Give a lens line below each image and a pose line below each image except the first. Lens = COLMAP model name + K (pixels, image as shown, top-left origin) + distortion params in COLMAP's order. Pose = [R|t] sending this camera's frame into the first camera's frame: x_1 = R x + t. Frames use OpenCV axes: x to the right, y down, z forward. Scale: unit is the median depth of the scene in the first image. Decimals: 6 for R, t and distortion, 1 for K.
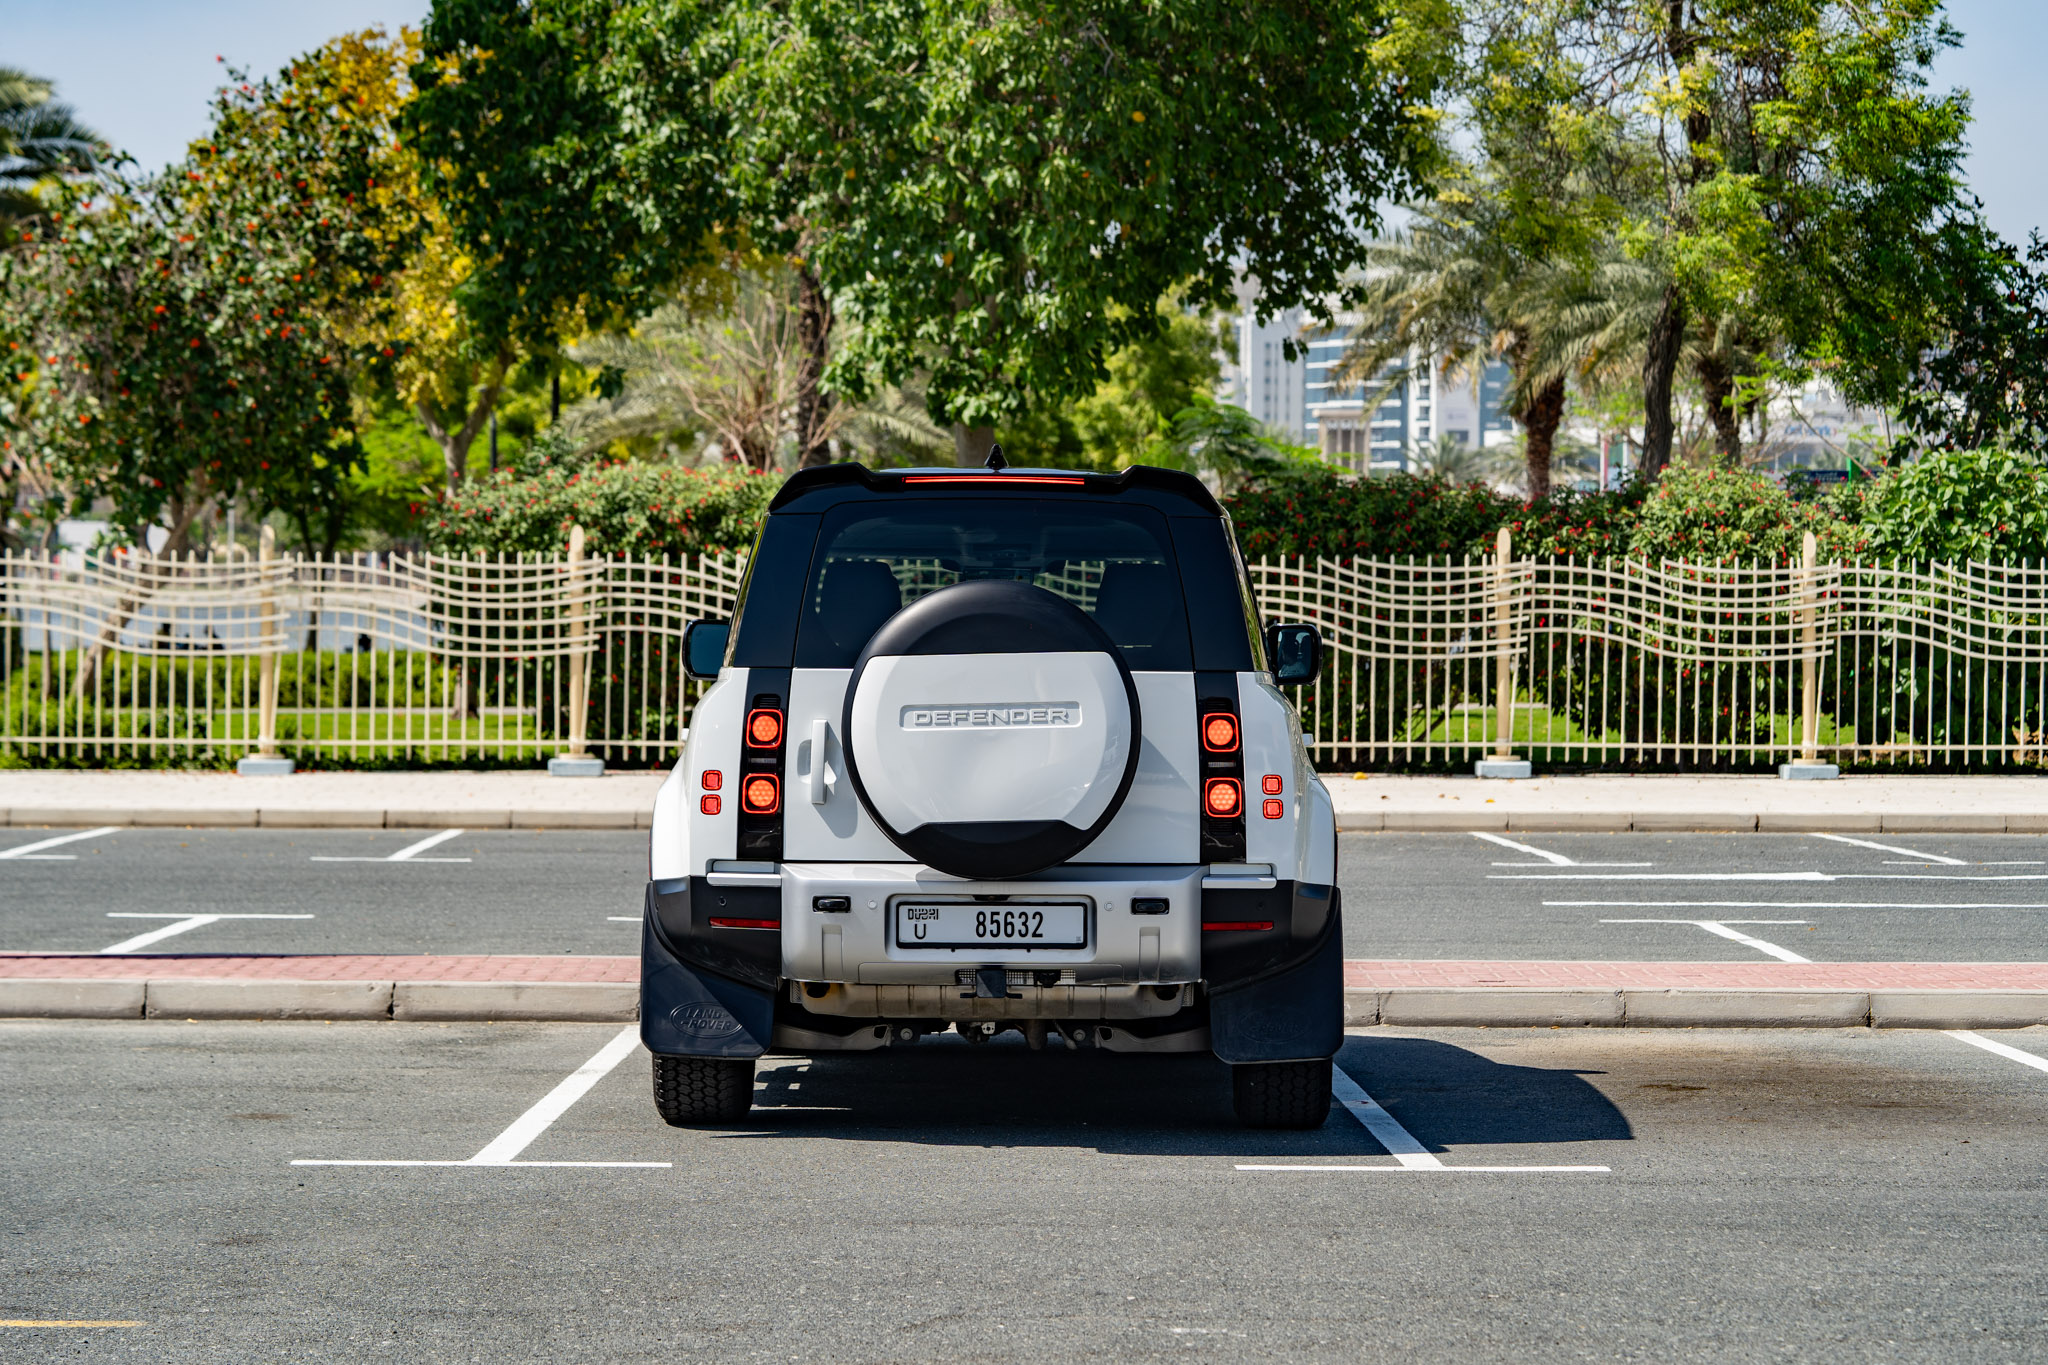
lens RADIAL K [[5205.8, 0, 1030.3], [0, 5205.8, 699.6], [0, 0, 1]] dist [-0.022037, 0.000000]
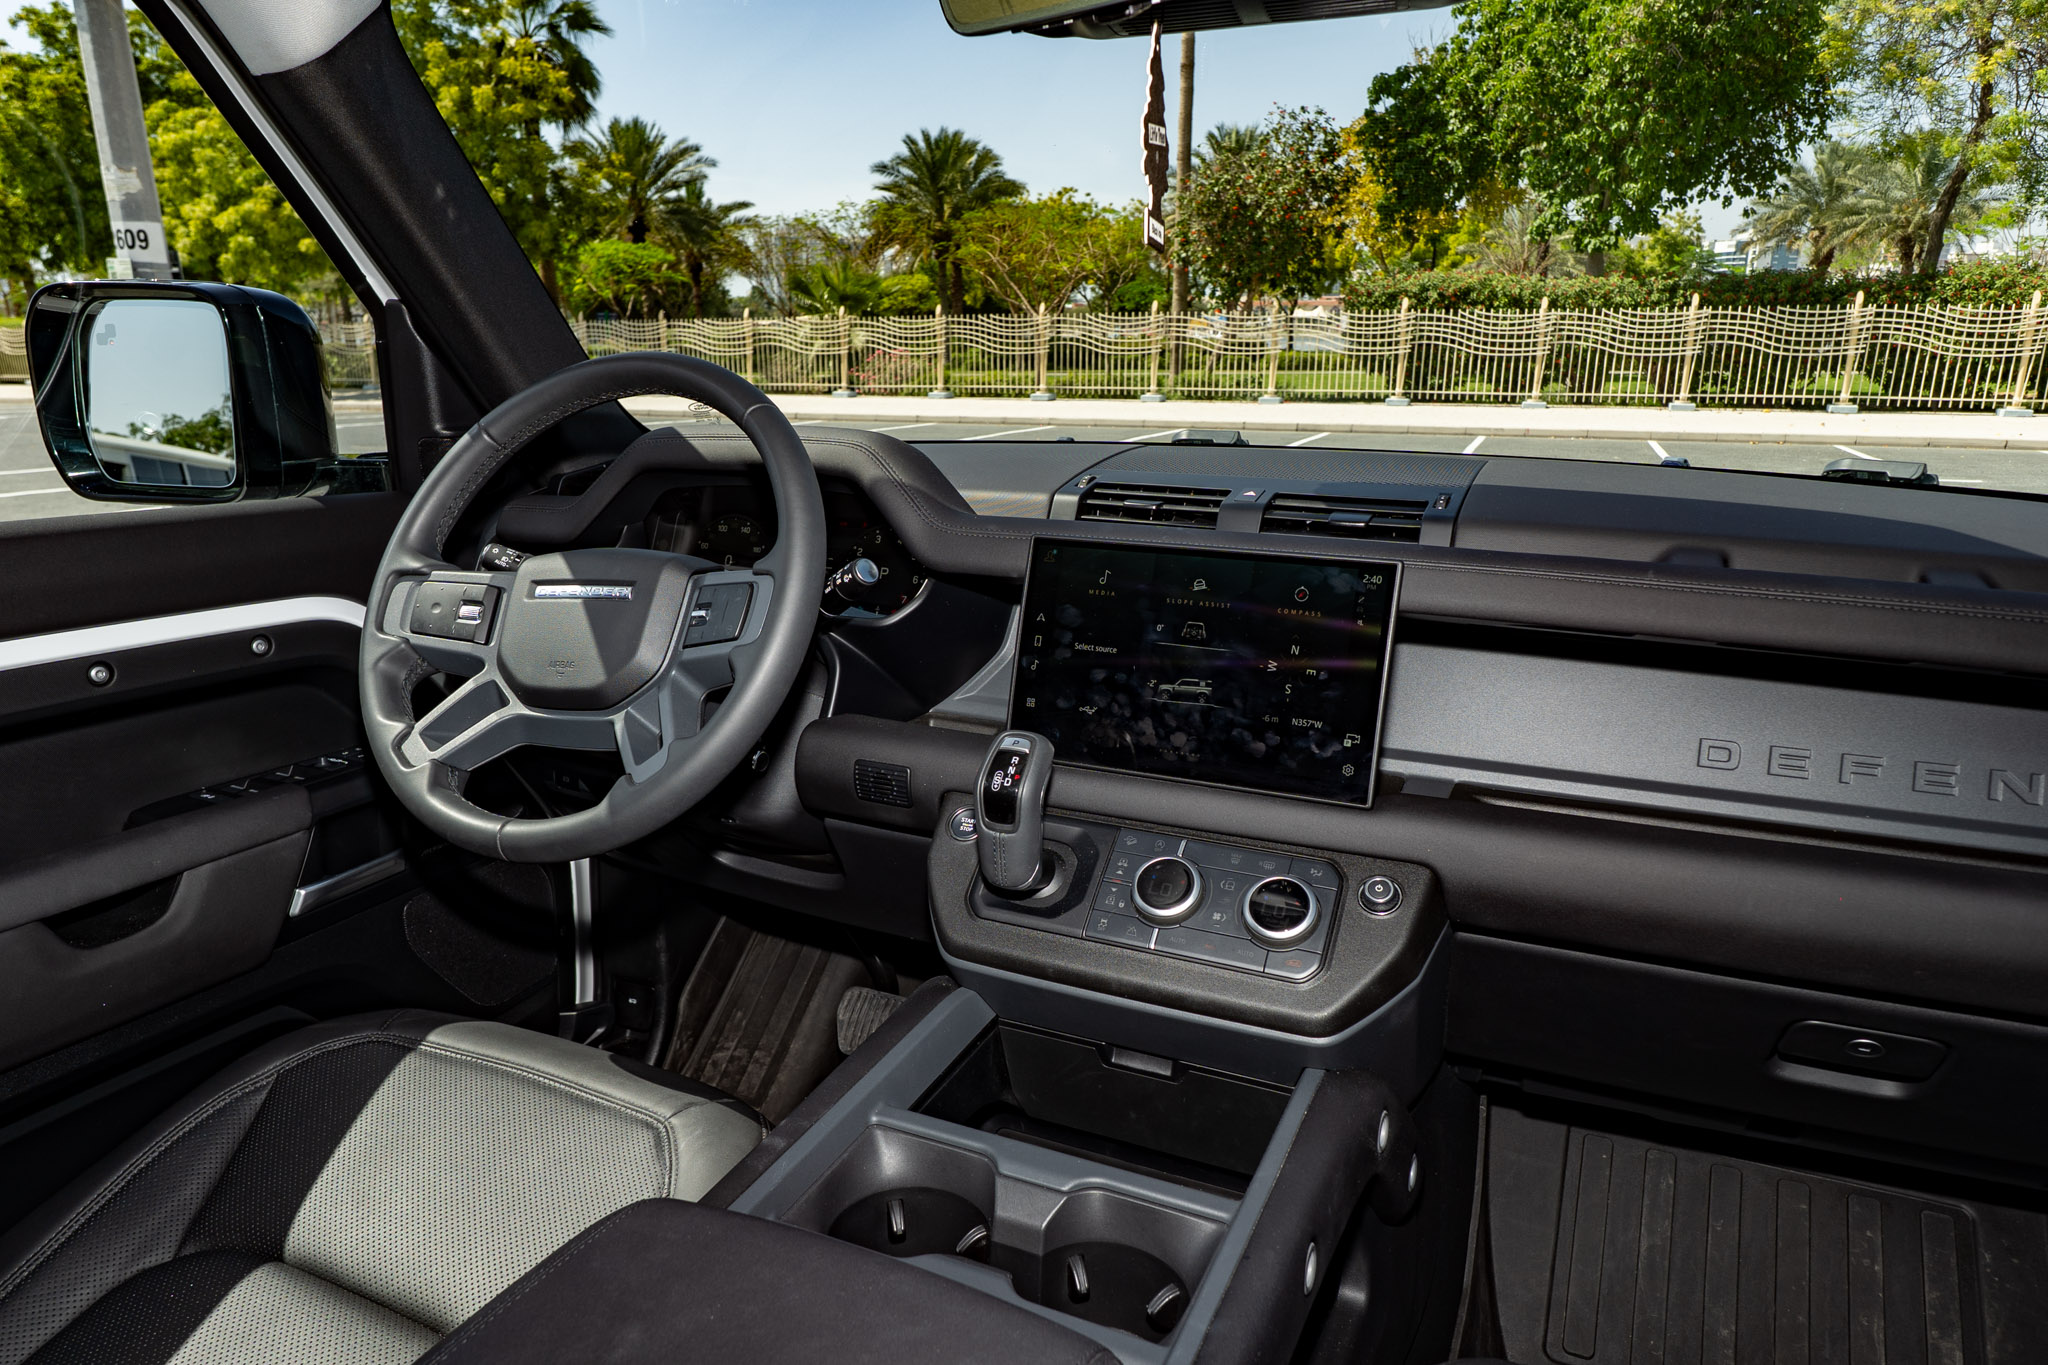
lens RADIAL K [[1231.8, 0, 1043.7], [0, 1231.8, 685.1], [0, 0, 1]] dist [-0.006806, -0.003336]
pose [[0.911487, 0.103942, -0.397980, 0.004174], [0.000424, 0.967307, 0.253607, -0.004745], [0.411329, -0.231328, 0.881644, 0.395577]]
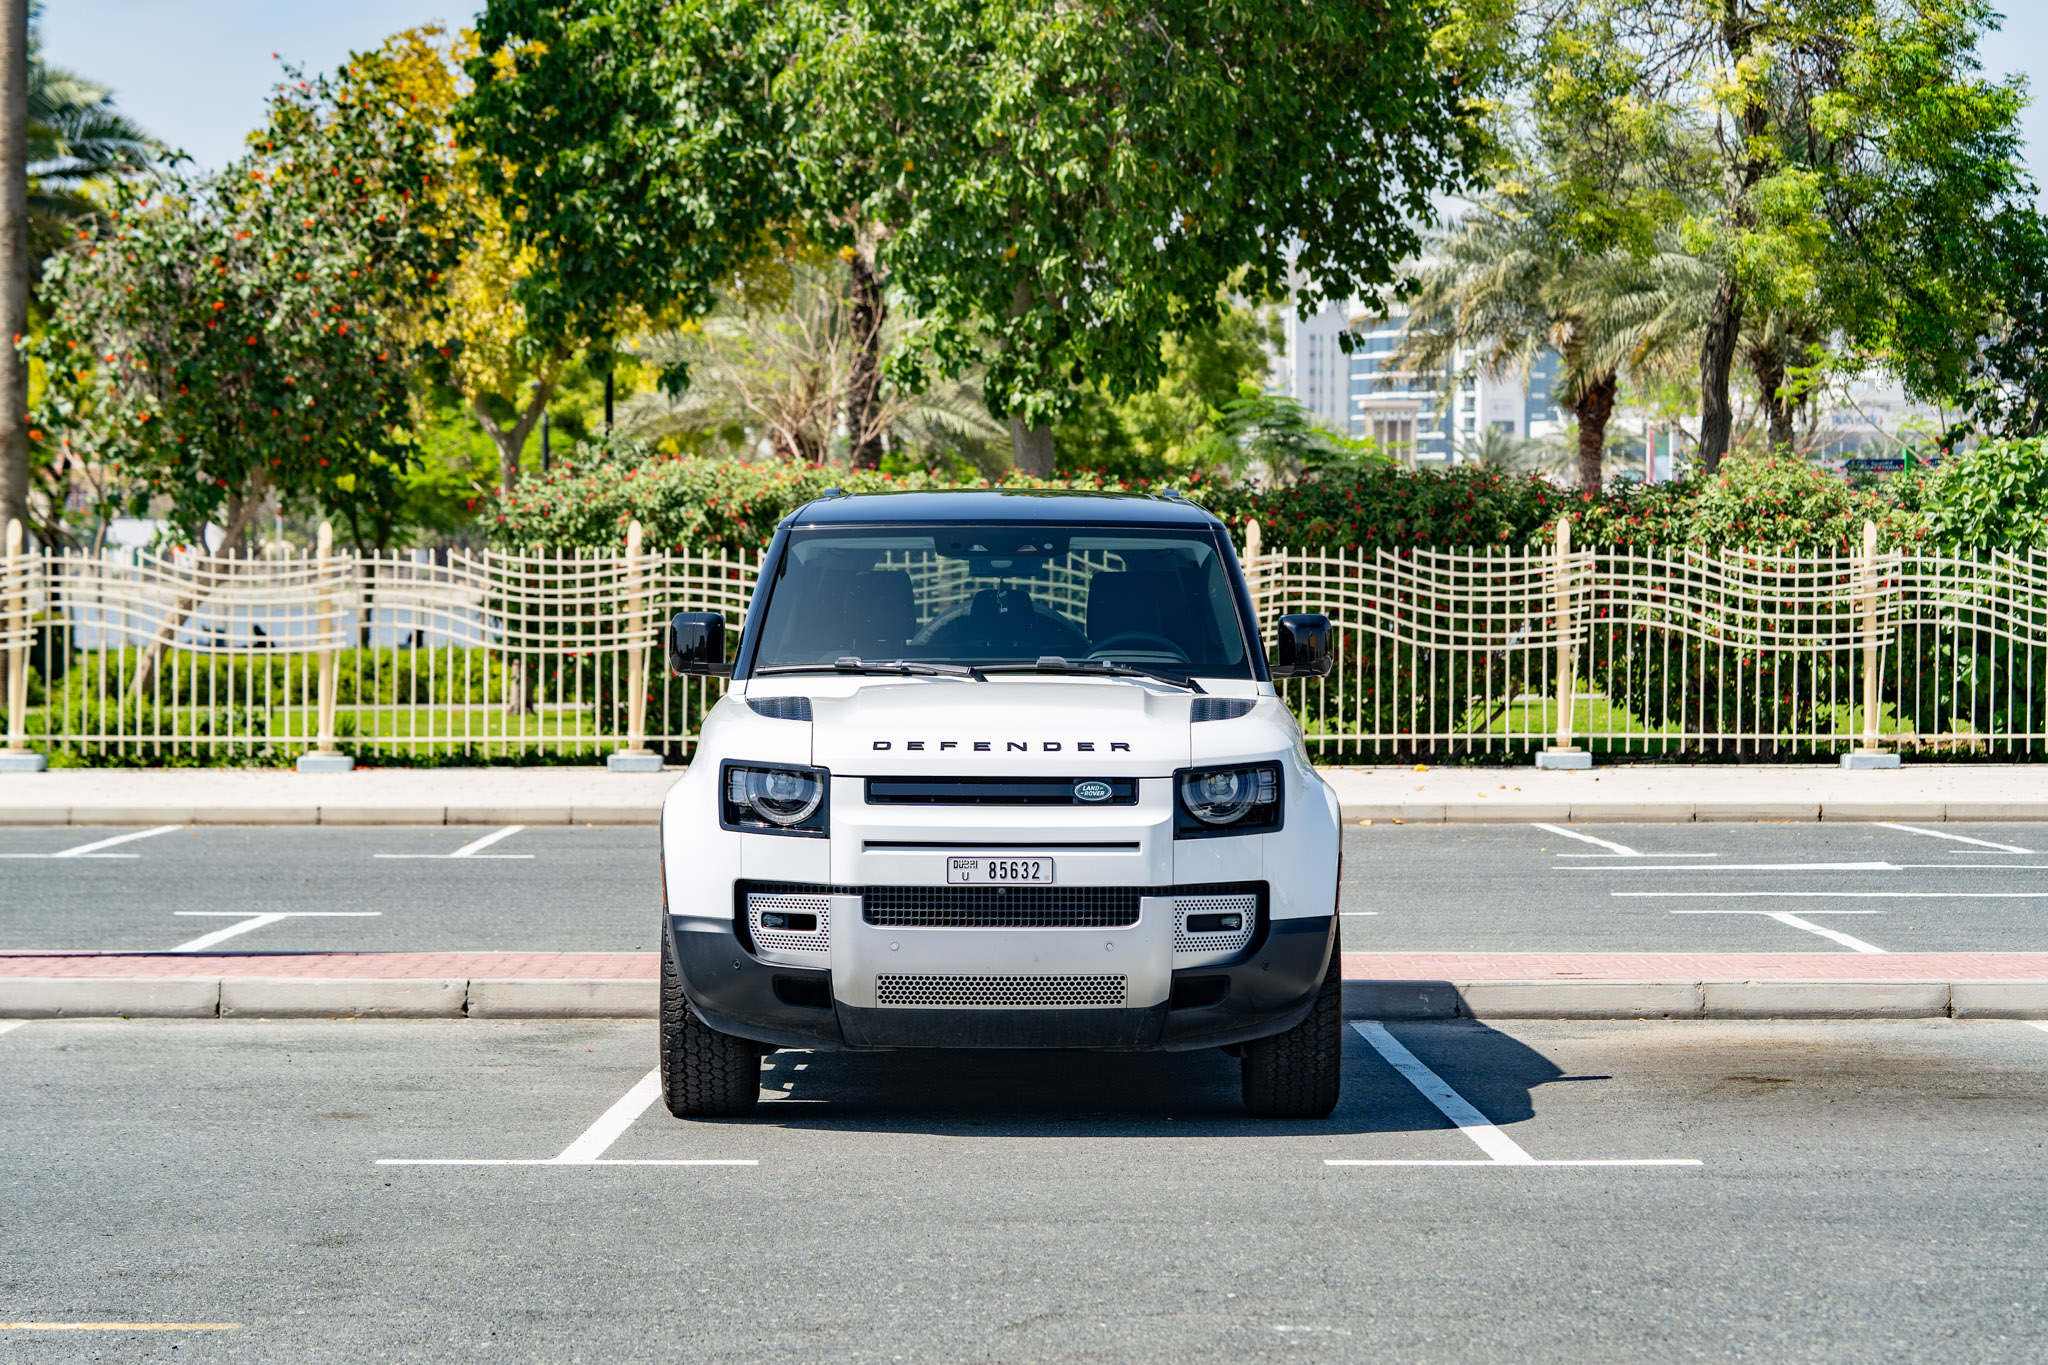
lens RADIAL K [[5205.8, 0, 1033.8], [0, 5205.8, 668.5], [0, 0, 1]] dist [-0.022037, 0.000000]
pose [[0.999953, -0.005235, -0.008162, -0.002484], [0.005197, 0.999975, -0.004696, -0.000030], [0.008187, 0.004653, 0.999956, 0.001752]]
